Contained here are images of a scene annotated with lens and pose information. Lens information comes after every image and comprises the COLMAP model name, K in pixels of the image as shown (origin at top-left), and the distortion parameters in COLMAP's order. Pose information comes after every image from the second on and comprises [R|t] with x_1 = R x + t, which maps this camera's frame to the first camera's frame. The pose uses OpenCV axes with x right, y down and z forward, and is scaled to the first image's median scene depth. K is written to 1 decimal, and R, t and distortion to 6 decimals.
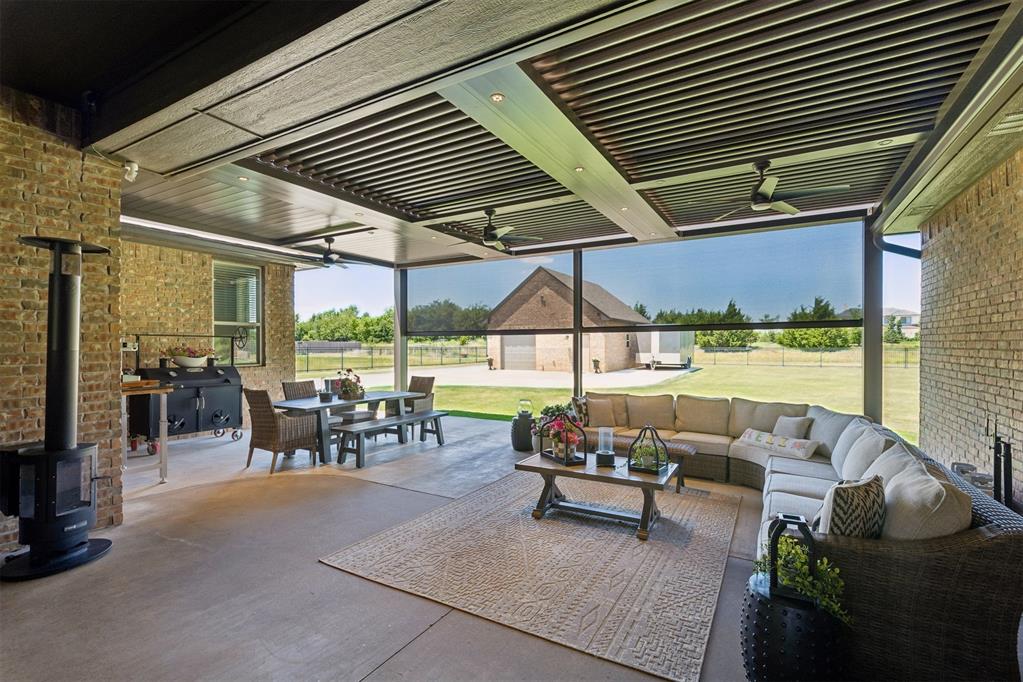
lens RADIAL K [[465.8, 0, 512.8], [0, 465.8, 342.3], [0, 0, 1]] dist [-0.001753, 0.000280]
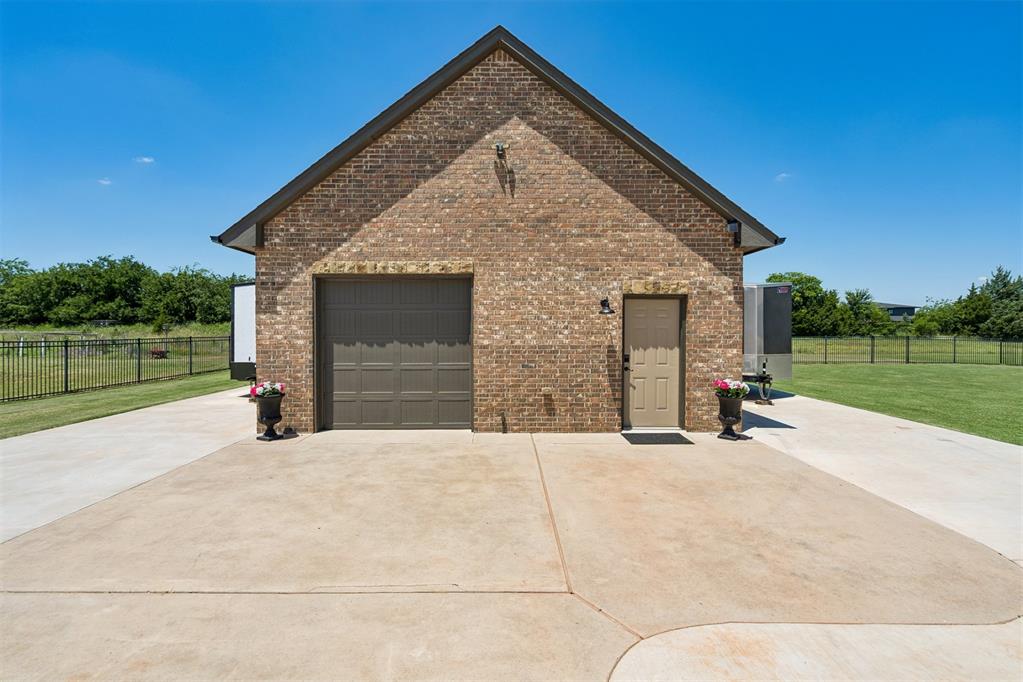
lens RADIAL K [[465.8, 0, 506.8], [0, 465.8, 335.0], [0, 0, 1]] dist [-0.001753, 0.000280]
pose [[0.864180, 0.000616, 0.503183, -0.053921], [-0.005957, 0.999942, 0.009007, 0.002727], [-0.503148, -0.010781, 0.864133, 0.617264]]
